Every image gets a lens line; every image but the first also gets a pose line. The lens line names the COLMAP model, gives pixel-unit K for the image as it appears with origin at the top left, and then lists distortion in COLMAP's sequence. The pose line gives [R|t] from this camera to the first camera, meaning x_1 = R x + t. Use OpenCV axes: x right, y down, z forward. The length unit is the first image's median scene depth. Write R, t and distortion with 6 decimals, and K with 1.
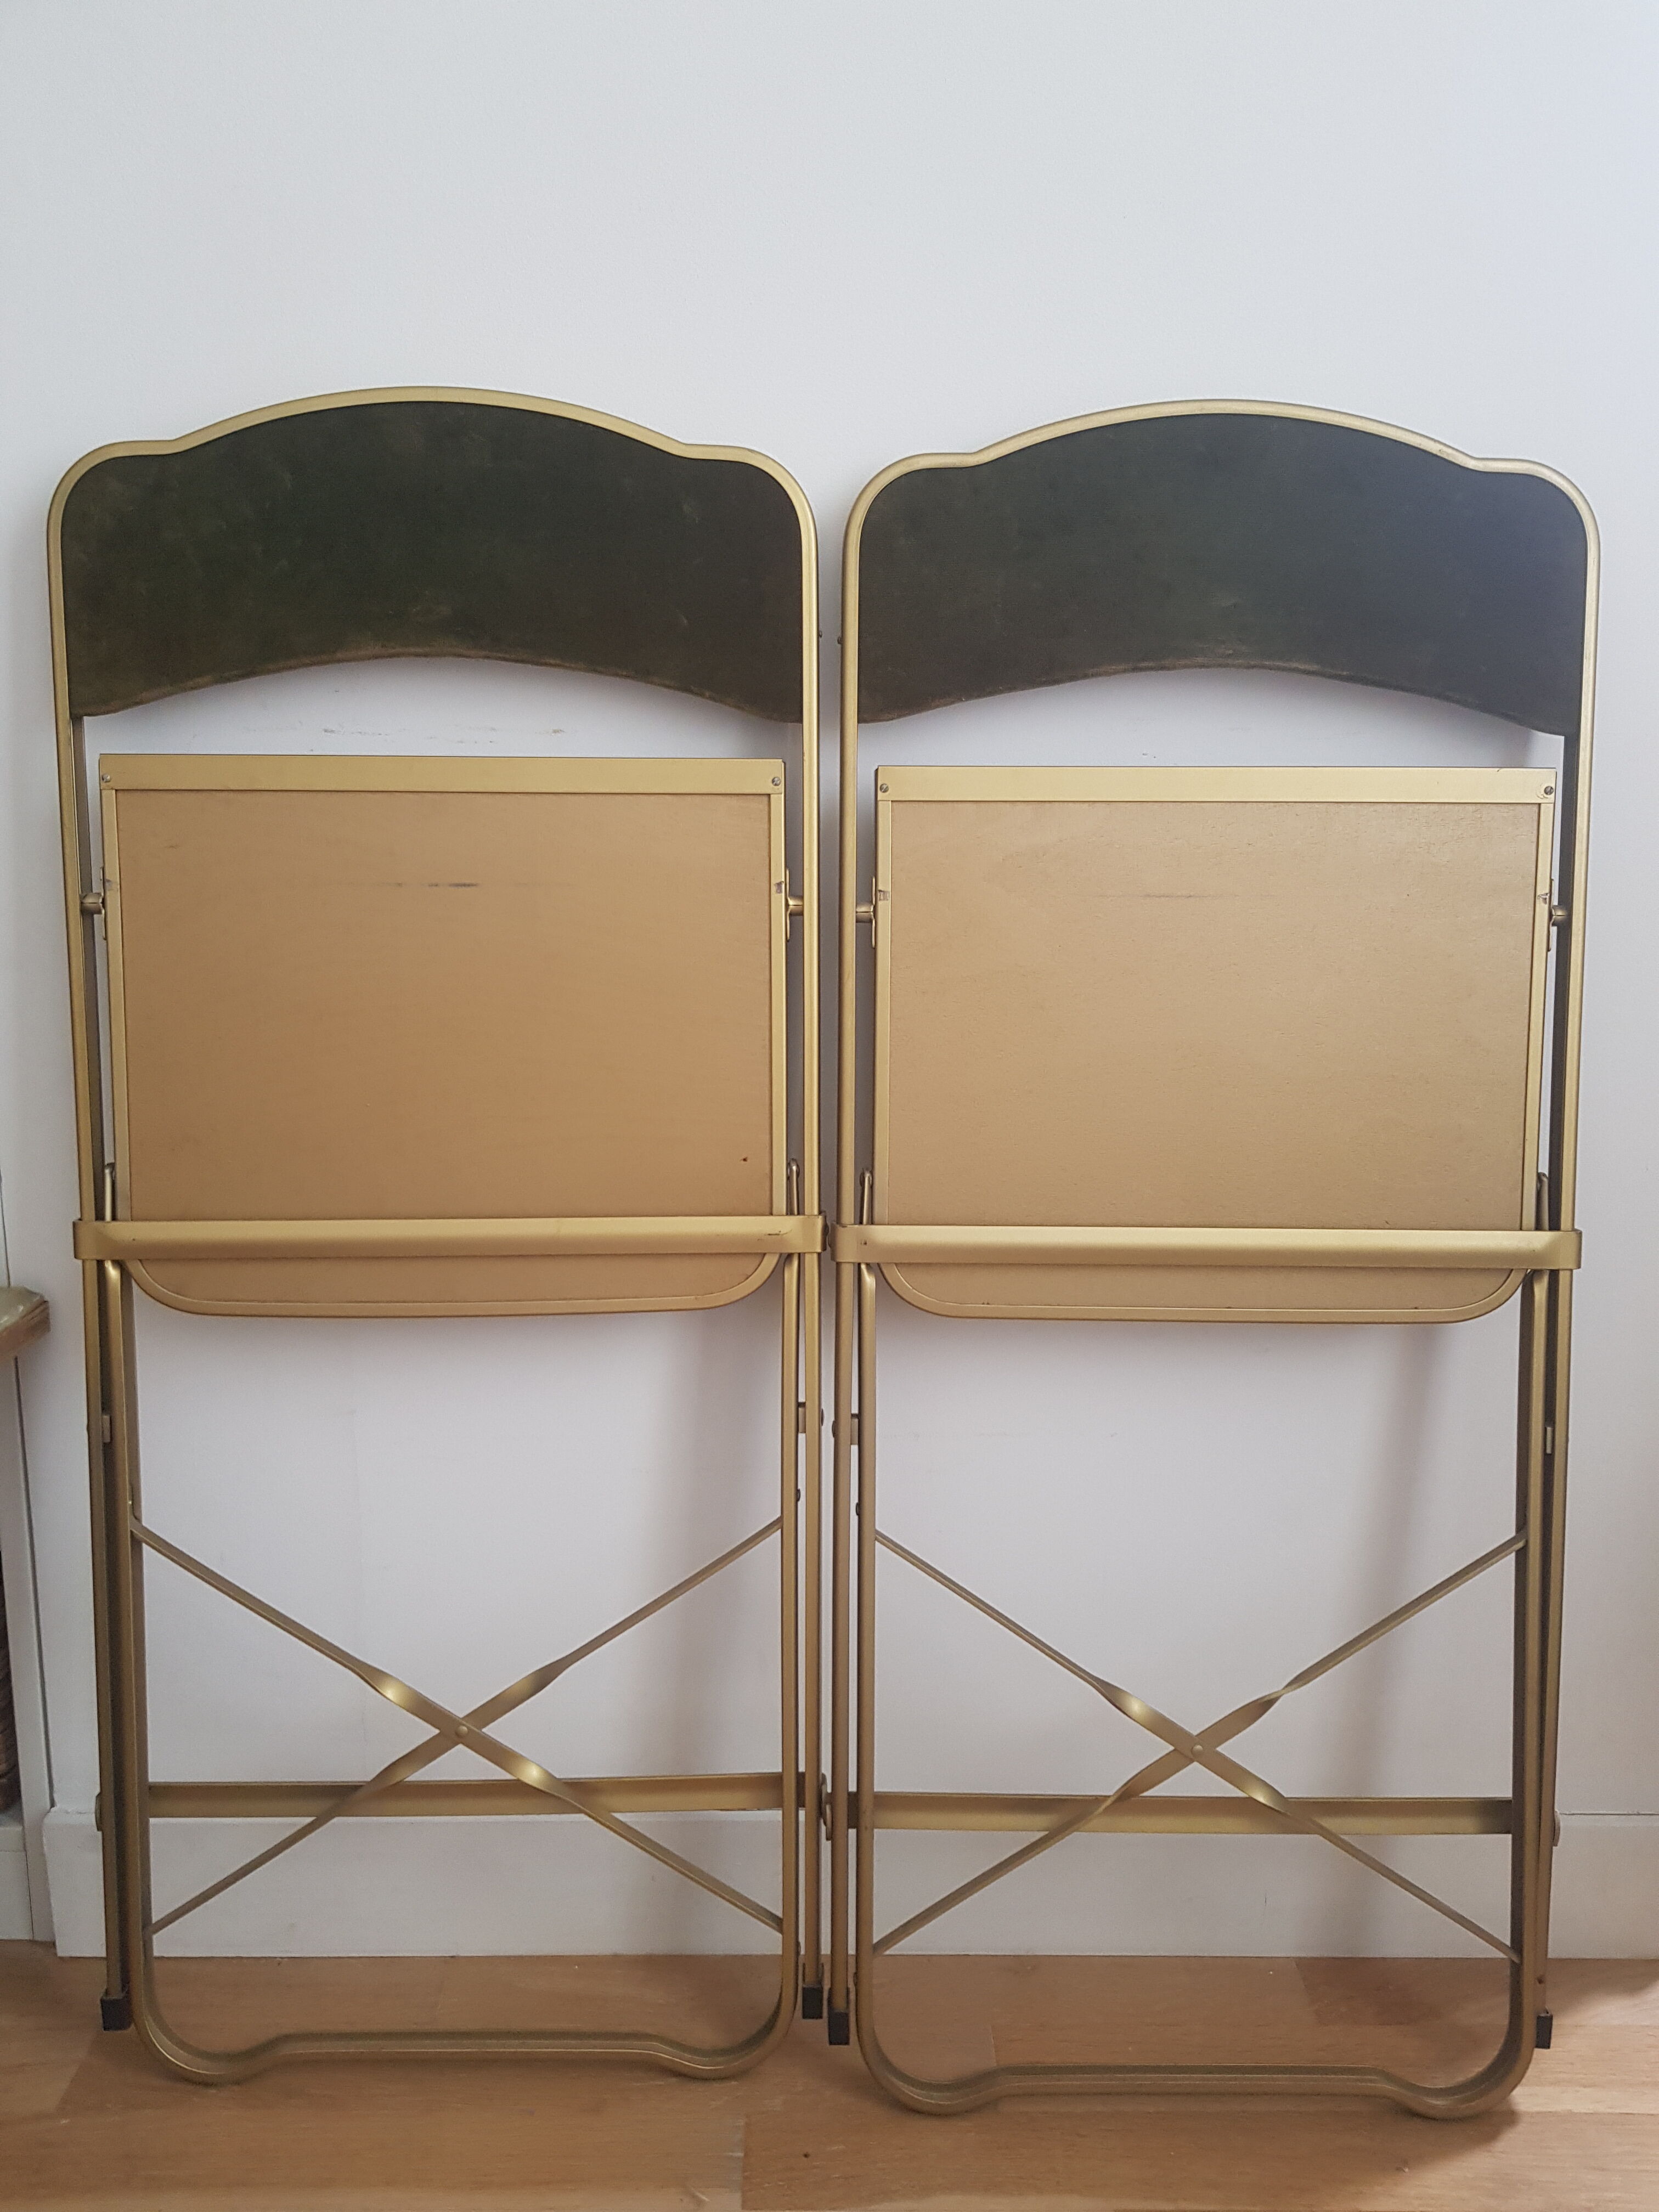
lens RADIAL K [[1773.3, 0, 807.1], [0, 1773.3, 1106.2], [0, 0, 1]] dist [0.061034, -0.109134]
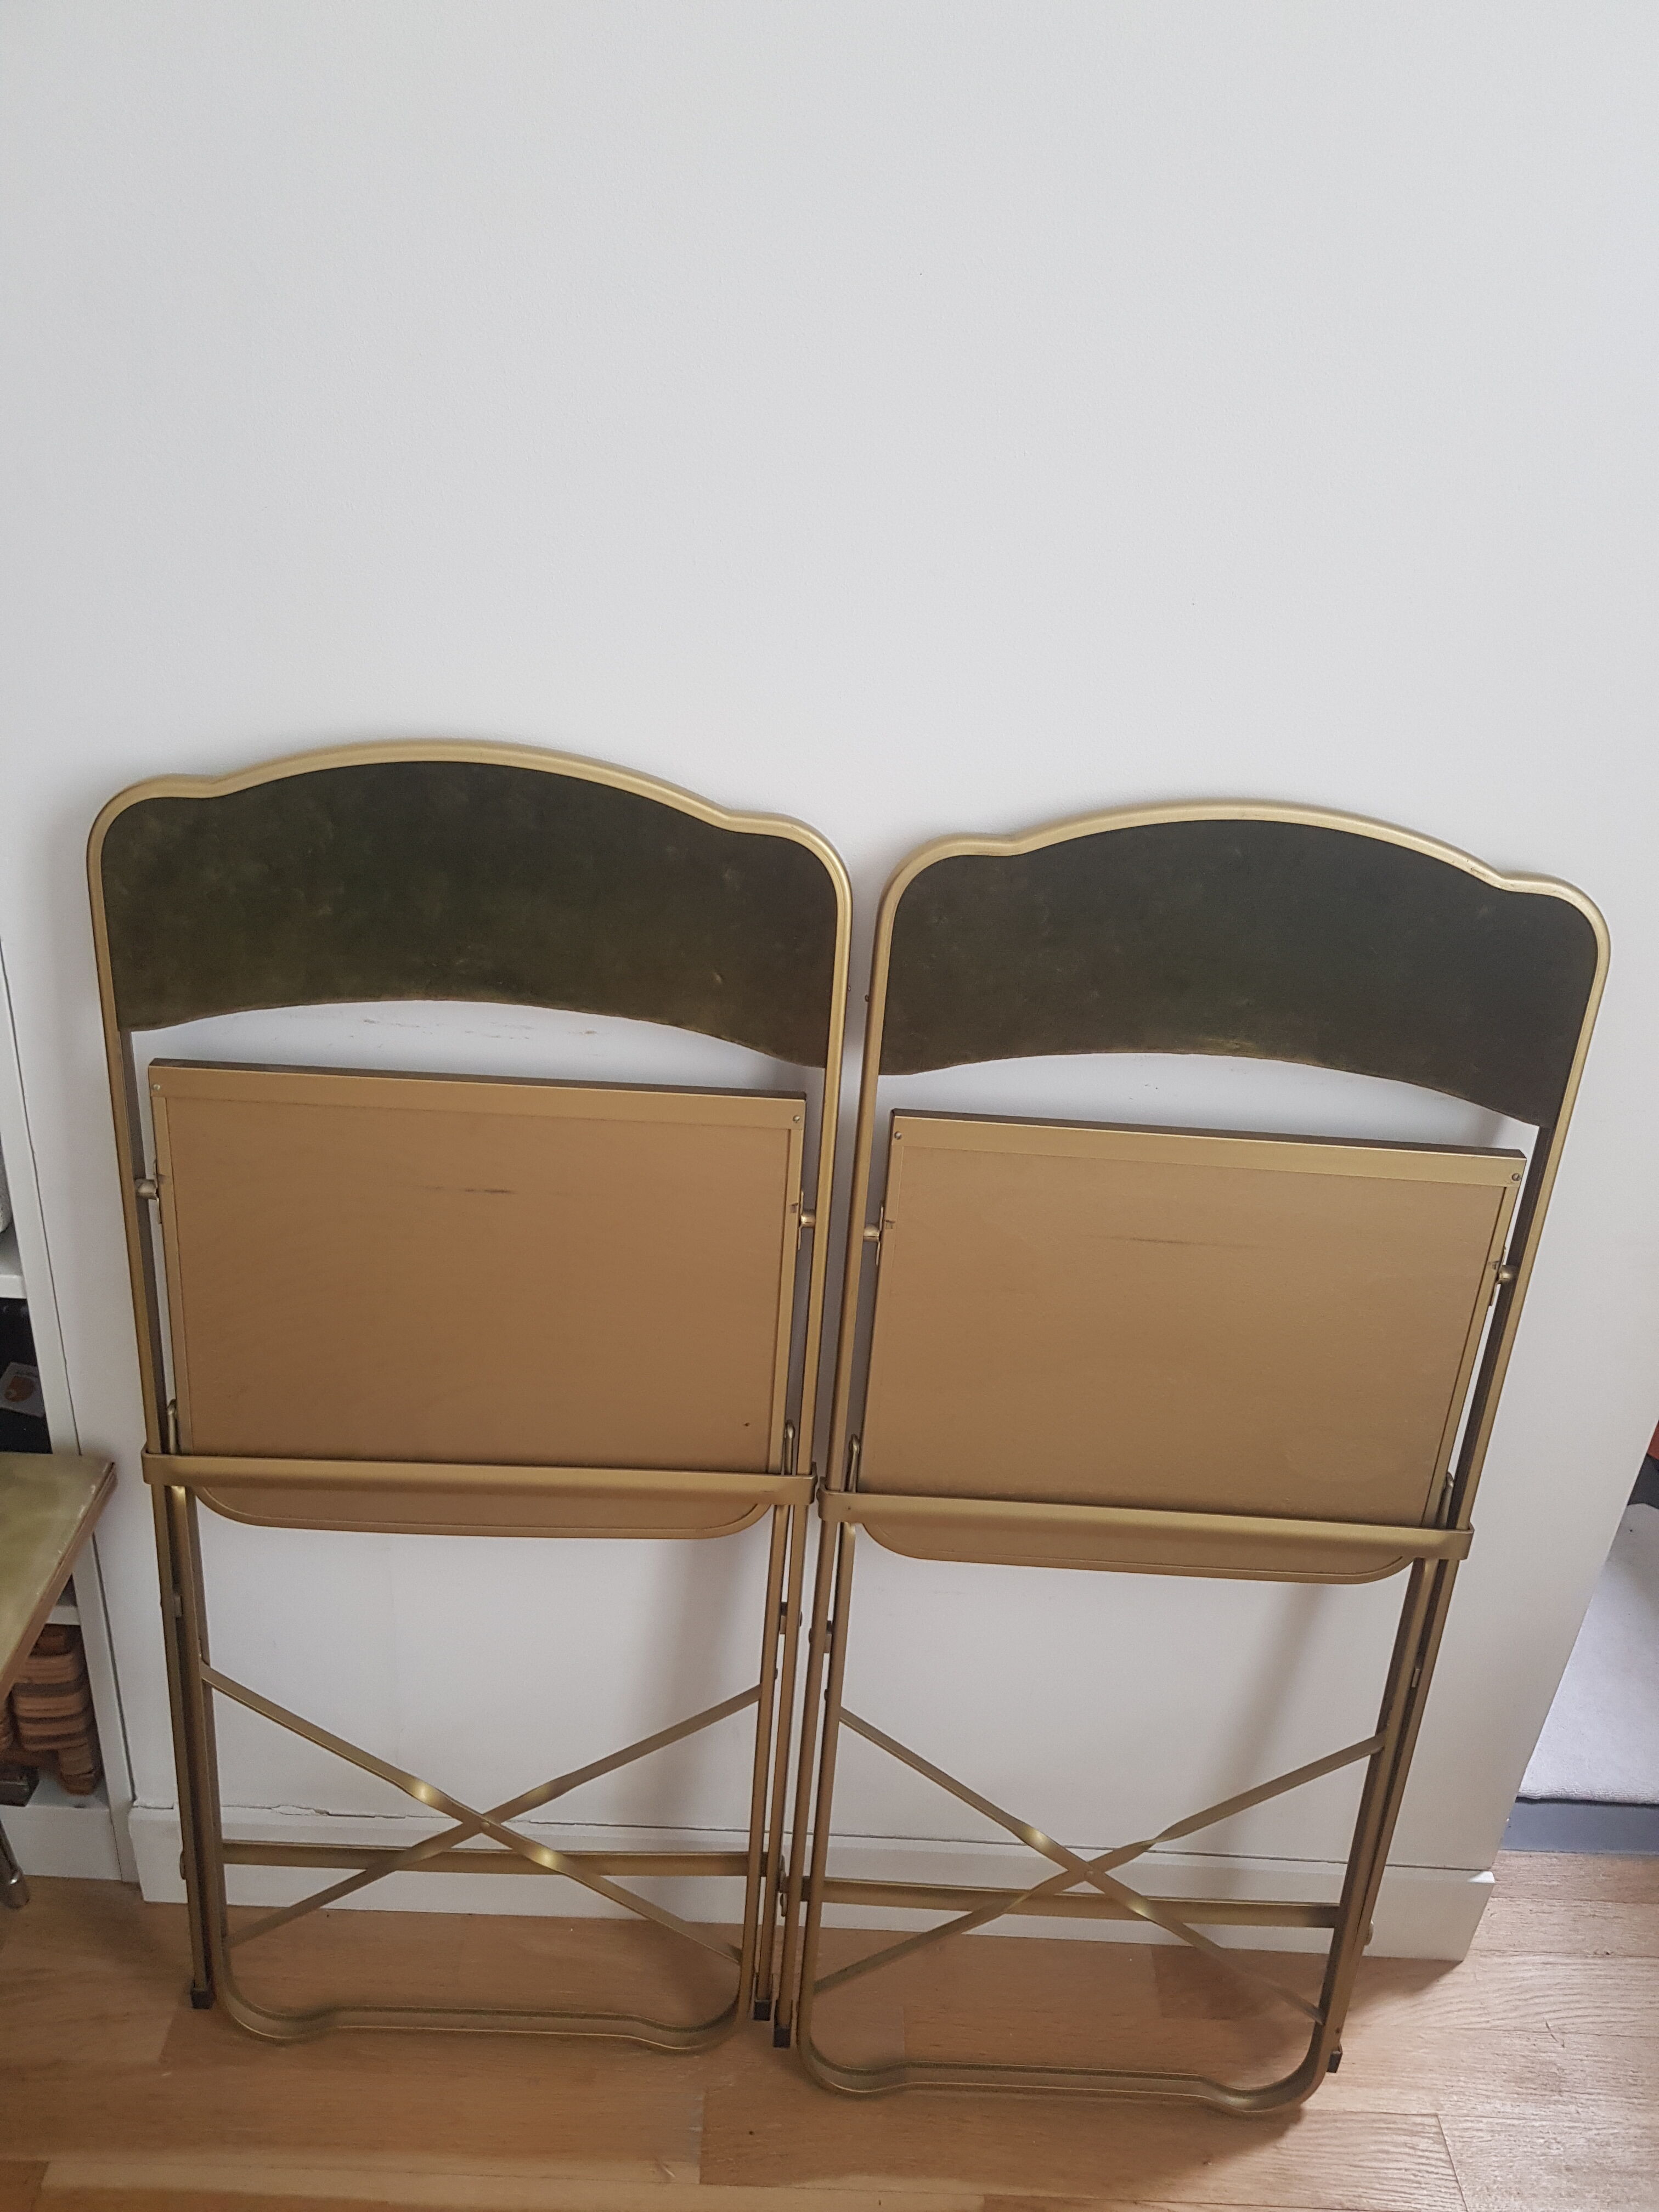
lens RADIAL K [[1789.2, 0, 829.5], [0, 1789.2, 1106.0], [0, 0, 1]] dist [0.094455, -0.175860]
pose [[0.997383, 0.062407, 0.036500, -0.037175], [-0.070690, 0.947673, 0.311318, -0.513730], [-0.015162, -0.313084, 0.949605, -0.009597]]
